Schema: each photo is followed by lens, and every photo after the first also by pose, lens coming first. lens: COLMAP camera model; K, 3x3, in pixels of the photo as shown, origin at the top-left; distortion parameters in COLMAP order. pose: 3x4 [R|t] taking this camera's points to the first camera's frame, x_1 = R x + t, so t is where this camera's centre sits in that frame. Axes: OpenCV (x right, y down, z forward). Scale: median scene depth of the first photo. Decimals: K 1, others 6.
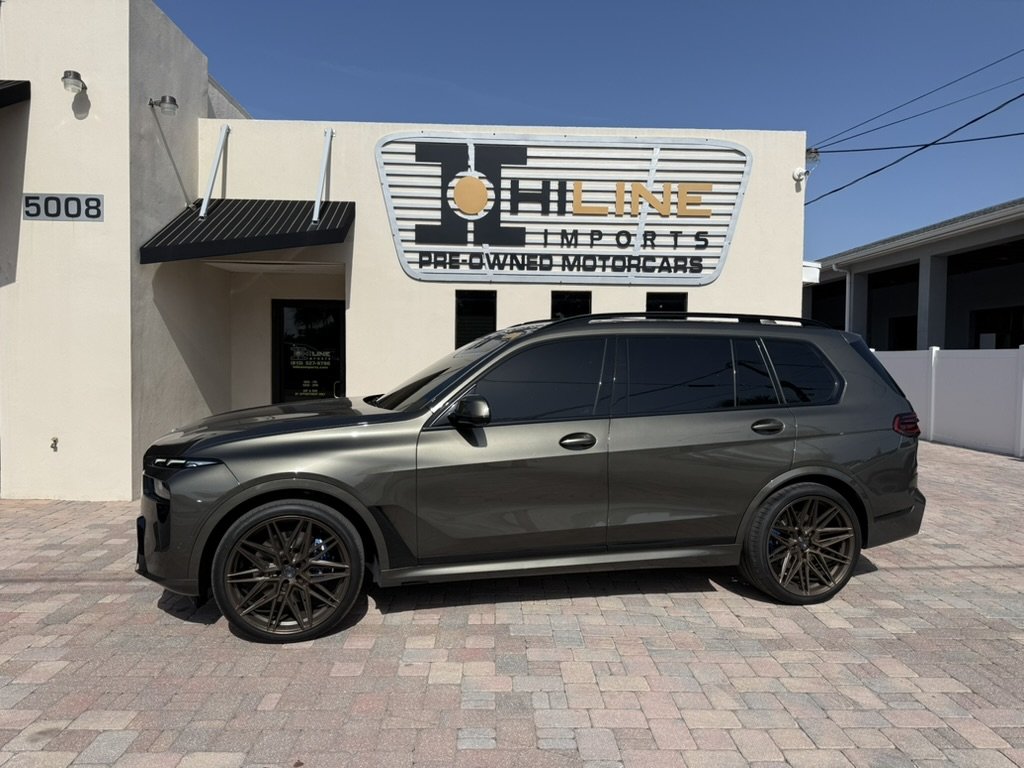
lens RADIAL K [[718.6, 0, 512.3], [0, 718.6, 408.4], [0, 0, 1]] dist [0.052924, -0.060072]
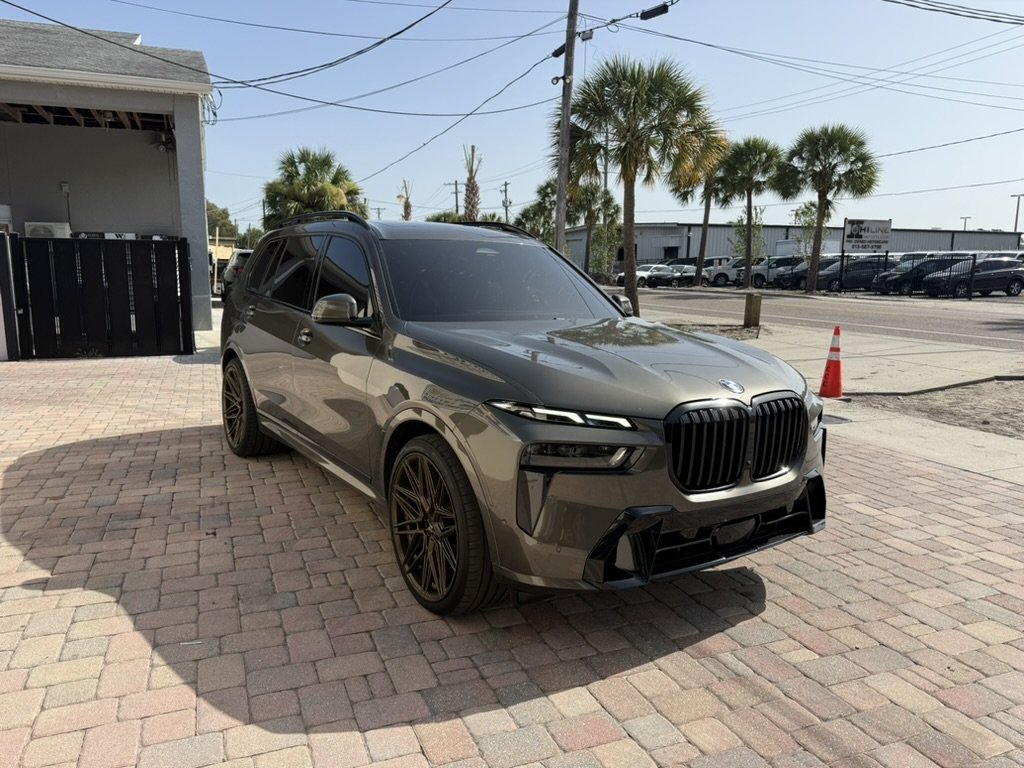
lens RADIAL K [[718.6, 0, 508.5], [0, 718.6, 389.2], [0, 0, 1]] dist [0.052924, -0.060072]
pose [[-0.354681, -0.173627, 0.918725, -0.522989], [0.052563, 0.977350, 0.204999, -0.056283], [-0.933509, 0.121001, -0.337521, 0.741664]]
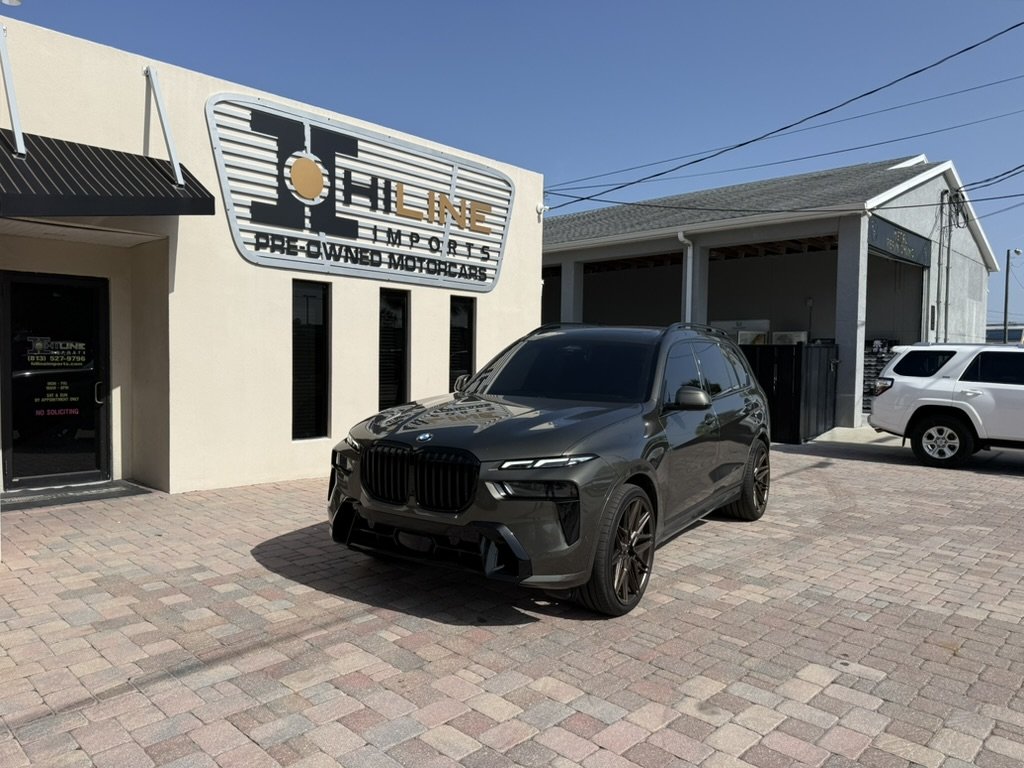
lens RADIAL K [[718.6, 0, 511.9], [0, 718.6, 413.5], [0, 0, 1]] dist [0.052924, -0.060072]
pose [[0.711059, -0.053338, 0.701106, -0.540660], [0.040972, 0.998567, 0.034414, -0.013184], [-0.701937, 0.004255, 0.712226, 0.147879]]
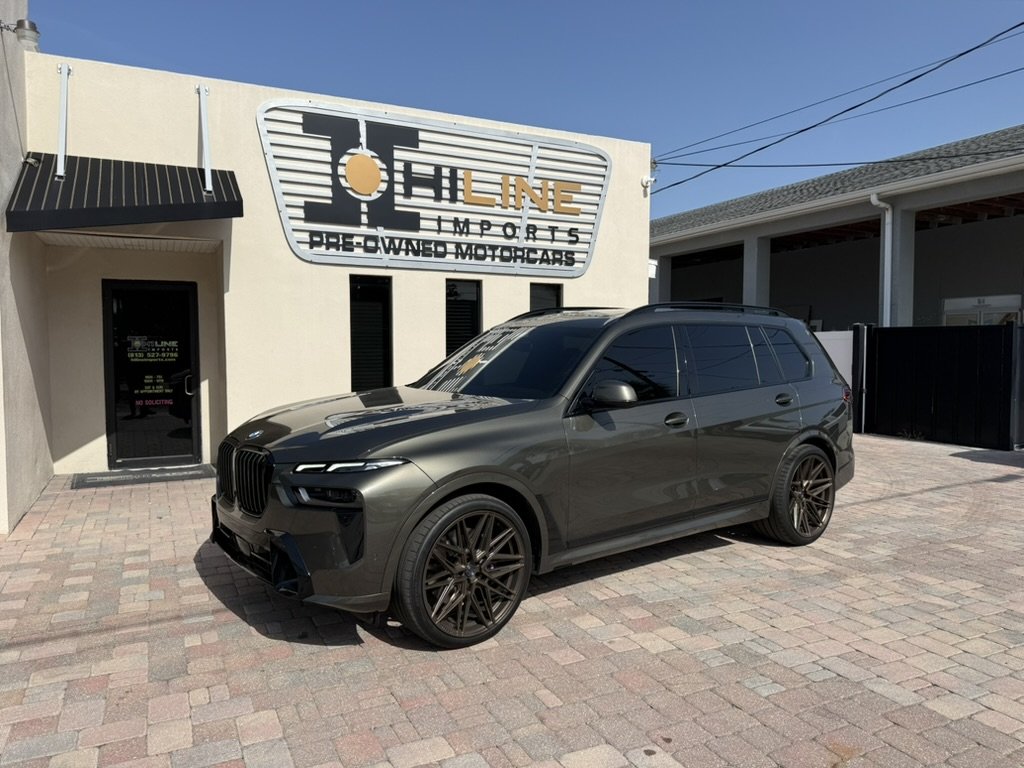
lens RADIAL K [[718.6, 0, 510.7], [0, 718.6, 411.3], [0, 0, 1]] dist [0.052924, -0.060072]
pose [[0.909124, -0.048091, 0.413739, -0.288753], [0.039636, 0.998793, 0.029001, -0.004535], [-0.414635, -0.009967, 0.909933, 0.051654]]
